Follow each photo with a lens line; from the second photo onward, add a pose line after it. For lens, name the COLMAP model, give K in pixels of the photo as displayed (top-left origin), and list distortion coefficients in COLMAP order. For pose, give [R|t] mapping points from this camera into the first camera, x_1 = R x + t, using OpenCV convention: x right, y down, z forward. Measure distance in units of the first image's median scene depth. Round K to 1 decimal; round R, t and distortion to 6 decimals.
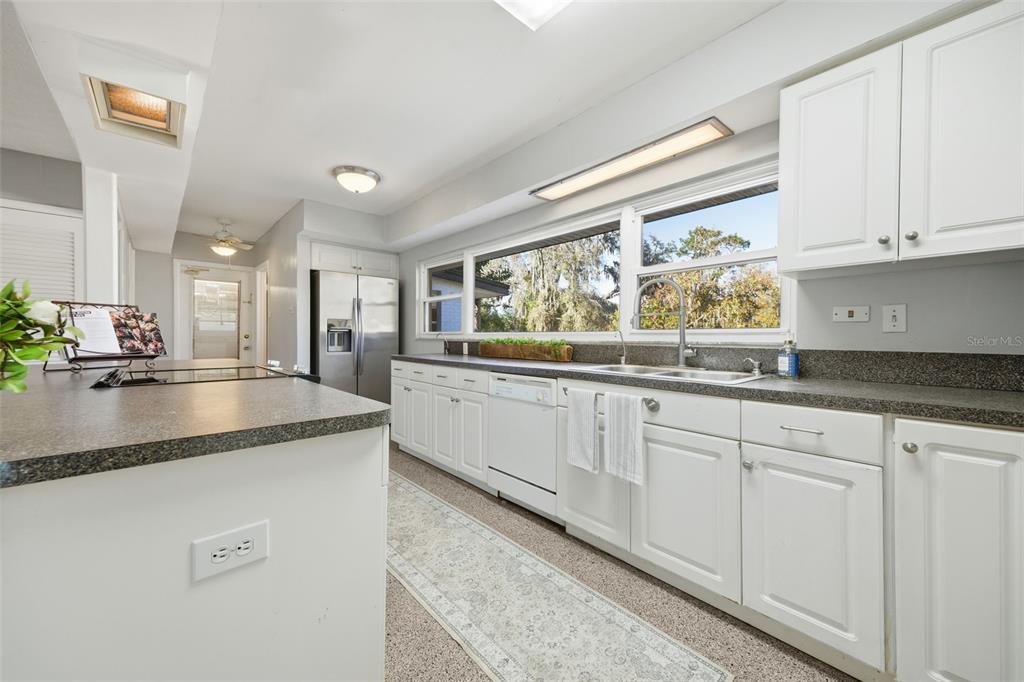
lens RADIAL K [[397.1, 0, 511.1], [0, 397.1, 341.6], [0, 0, 1]] dist [0.026262, -0.001704]
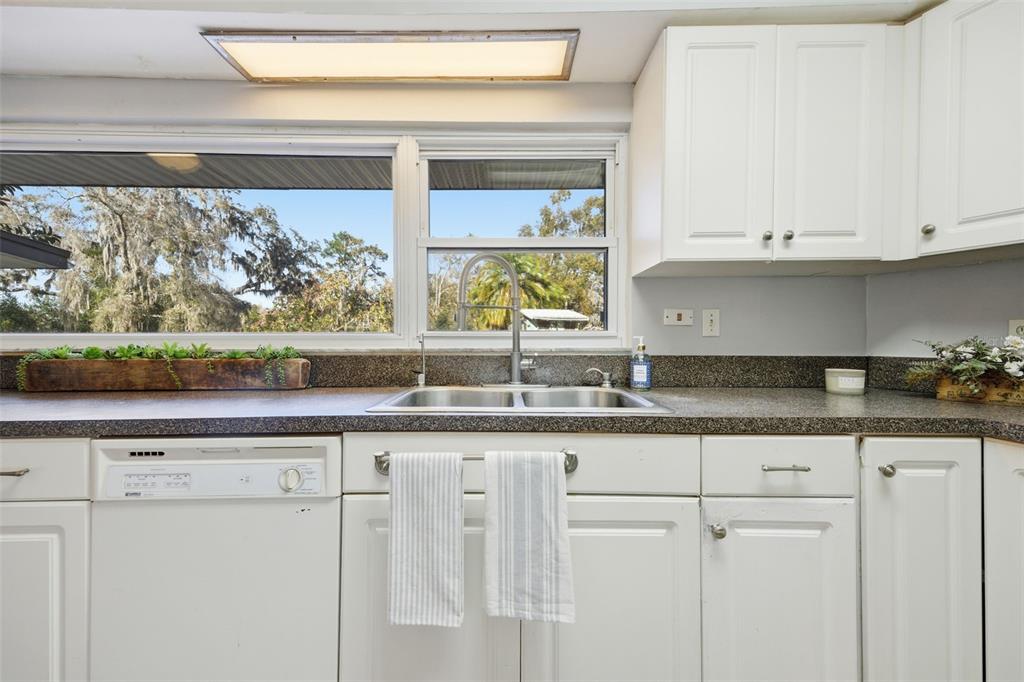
lens RADIAL K [[397.1, 0, 513.6], [0, 397.1, 345.1], [0, 0, 1]] dist [0.026262, -0.001704]
pose [[0.661103, -0.011435, 0.750208, -0.073885], [0.011961, 0.999917, 0.004701, -0.007229], [-0.750200, 0.005865, 0.661185, 0.420481]]
